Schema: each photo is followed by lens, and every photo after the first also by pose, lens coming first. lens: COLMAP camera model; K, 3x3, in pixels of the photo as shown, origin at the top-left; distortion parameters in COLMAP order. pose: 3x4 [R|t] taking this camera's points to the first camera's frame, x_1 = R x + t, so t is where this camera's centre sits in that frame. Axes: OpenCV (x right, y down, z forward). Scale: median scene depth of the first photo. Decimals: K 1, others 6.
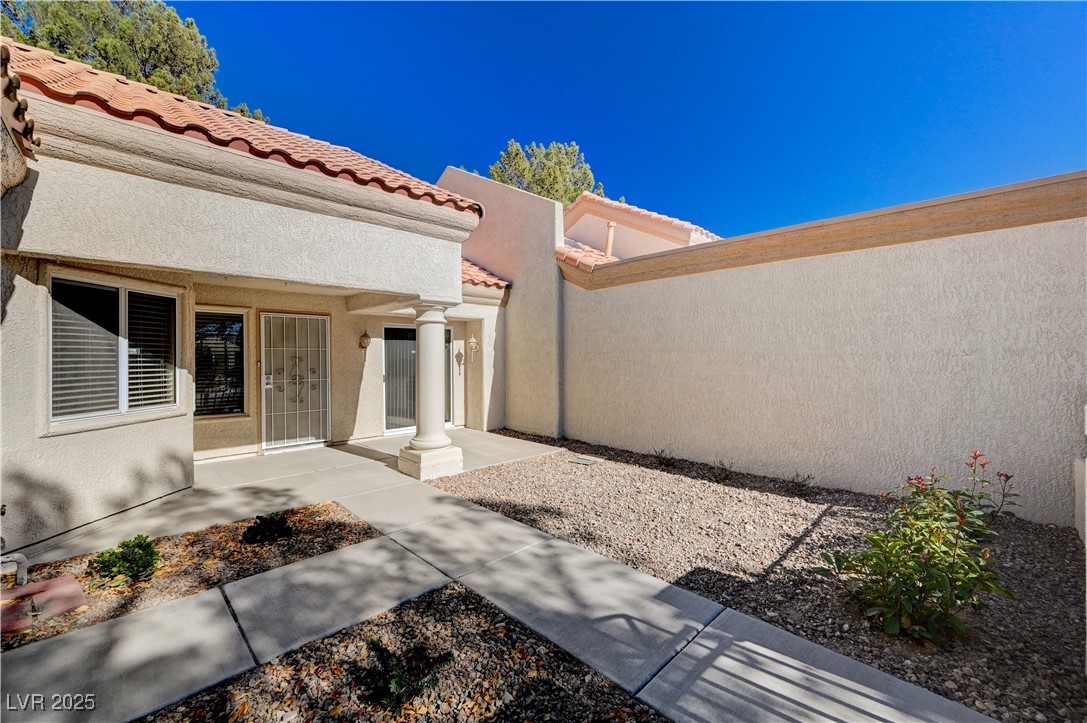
lens RADIAL K [[437.2, 0, 543.5], [0, 437.2, 361.5], [0, 0, 1]] dist [-0.000579, 0.000061]
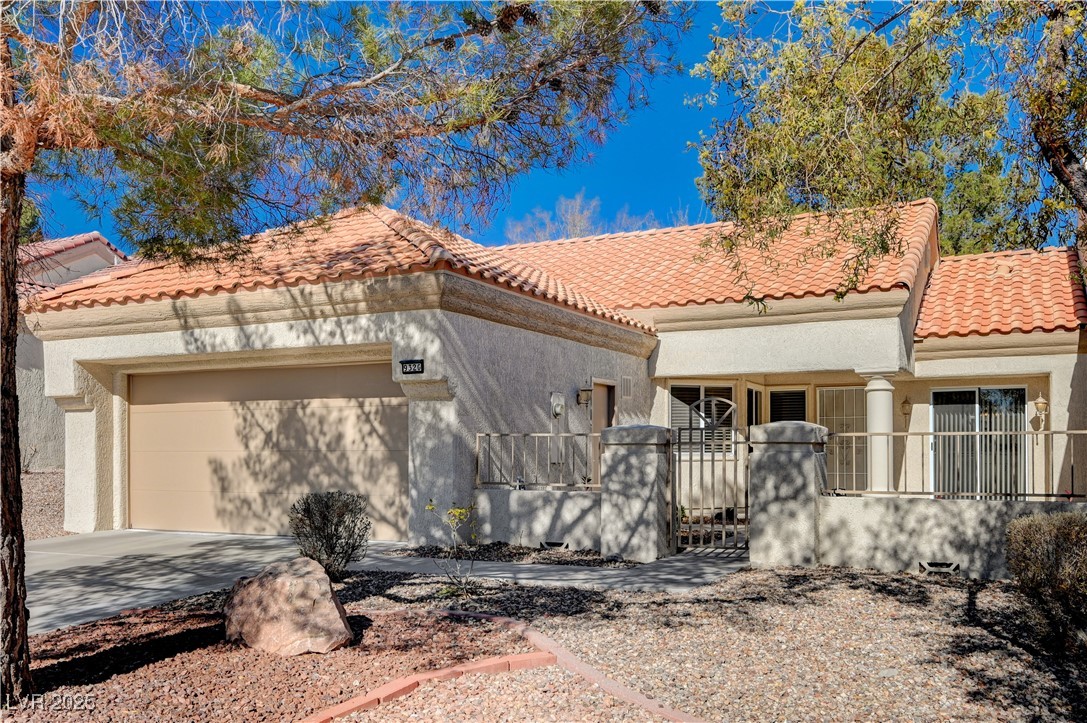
lens RADIAL K [[919.8, 0, 538.2], [0, 919.8, 458.7], [0, 0, 1]] dist [0.004099, -0.003031]
pose [[0.315400, 0.012599, -0.948875, 2.136872], [-0.007960, 0.999912, 0.010630, 0.088476], [0.948926, 0.004200, 0.315472, -0.736212]]
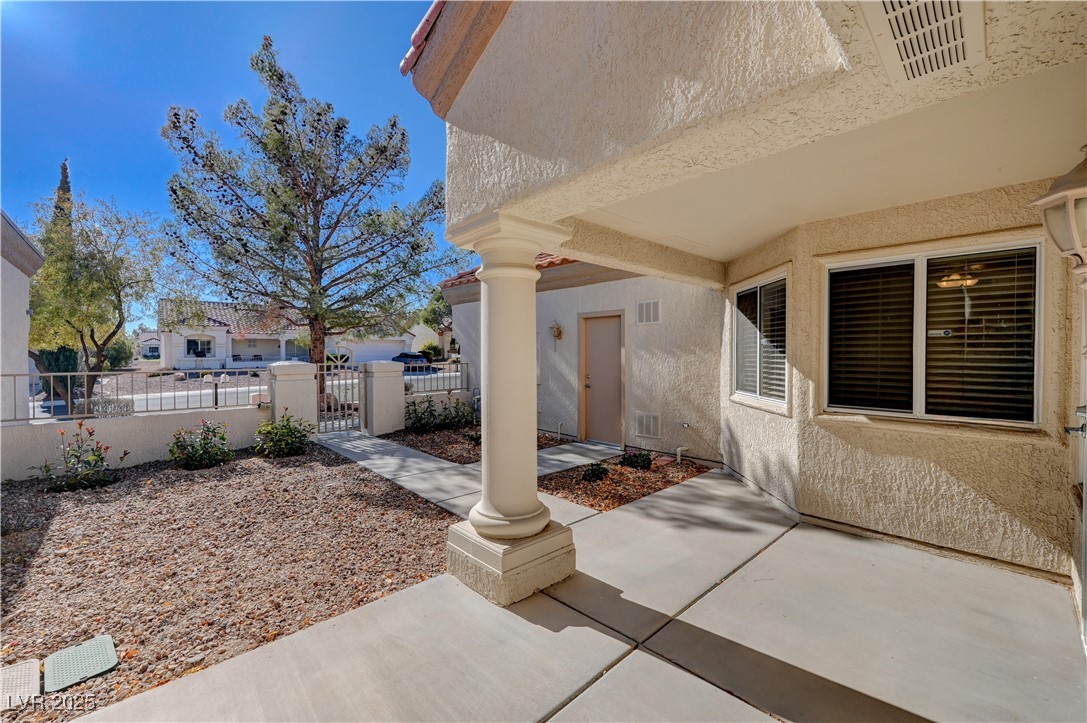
lens RADIAL K [[436.8, 0, 543.5], [0, 436.8, 361.5], [0, 0, 1]] dist [-0.001182, -0.000047]
pose [[-0.999931, 0.010496, 0.005324, -0.381176], [0.010652, 0.999484, 0.030312, -0.012588], [-0.005003, 0.030367, -0.999526, 1.856786]]
